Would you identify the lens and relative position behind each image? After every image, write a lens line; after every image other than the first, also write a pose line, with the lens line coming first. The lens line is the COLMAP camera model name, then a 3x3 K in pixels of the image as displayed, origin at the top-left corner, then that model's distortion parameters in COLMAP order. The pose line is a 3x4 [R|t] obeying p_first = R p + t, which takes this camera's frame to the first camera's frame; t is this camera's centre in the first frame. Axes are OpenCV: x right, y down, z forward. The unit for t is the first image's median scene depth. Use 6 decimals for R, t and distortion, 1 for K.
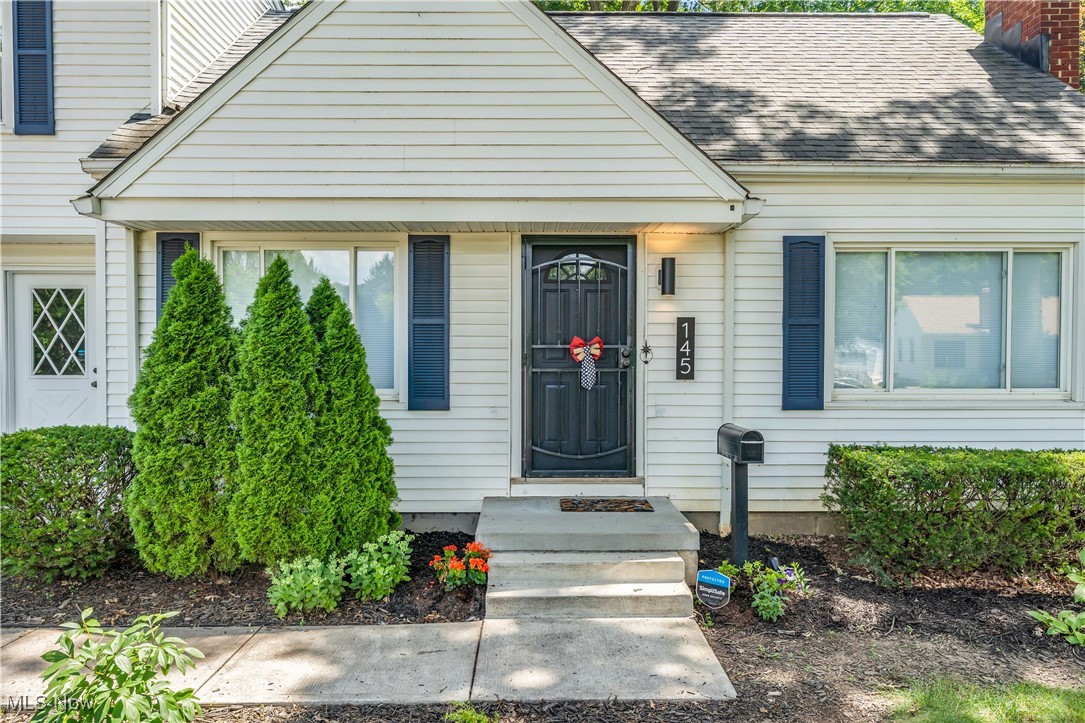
lens RADIAL K [[730.3, 0, 541.7], [0, 730.3, 360.4], [0, 0, 1]] dist [0.002841, -0.000149]
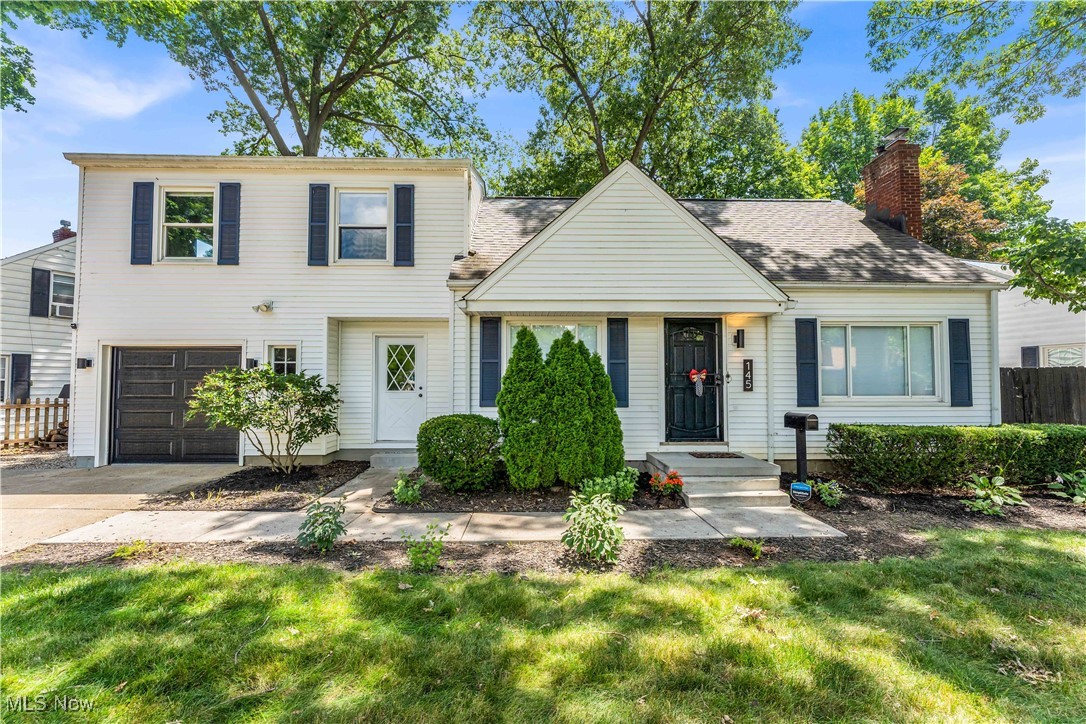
lens RADIAL K [[439.7, 0, 543.0], [0, 439.7, 364.0], [0, 0, 1]] dist [0.001644, -0.000655]
pose [[0.999913, -0.001035, 0.013116, -0.368628], [0.001706, 0.998685, -0.051229, 0.012565], [-0.013046, 0.051247, 0.998601, -0.173304]]
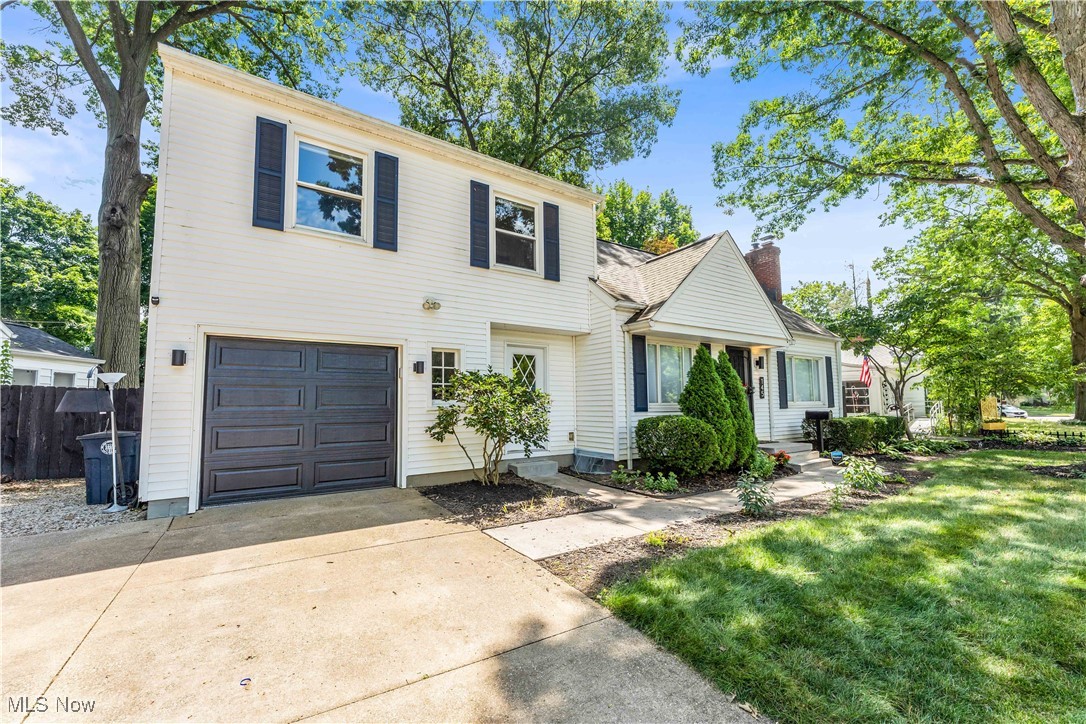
lens RADIAL K [[439.7, 0, 543.4], [0, 439.7, 370.9], [0, 0, 1]] dist [0.001644, -0.000655]
pose [[0.836066, 0.032512, 0.547664, -1.502575], [0.011472, 0.996988, -0.076700, 0.041340], [-0.548508, 0.070409, 0.833175, 0.005623]]
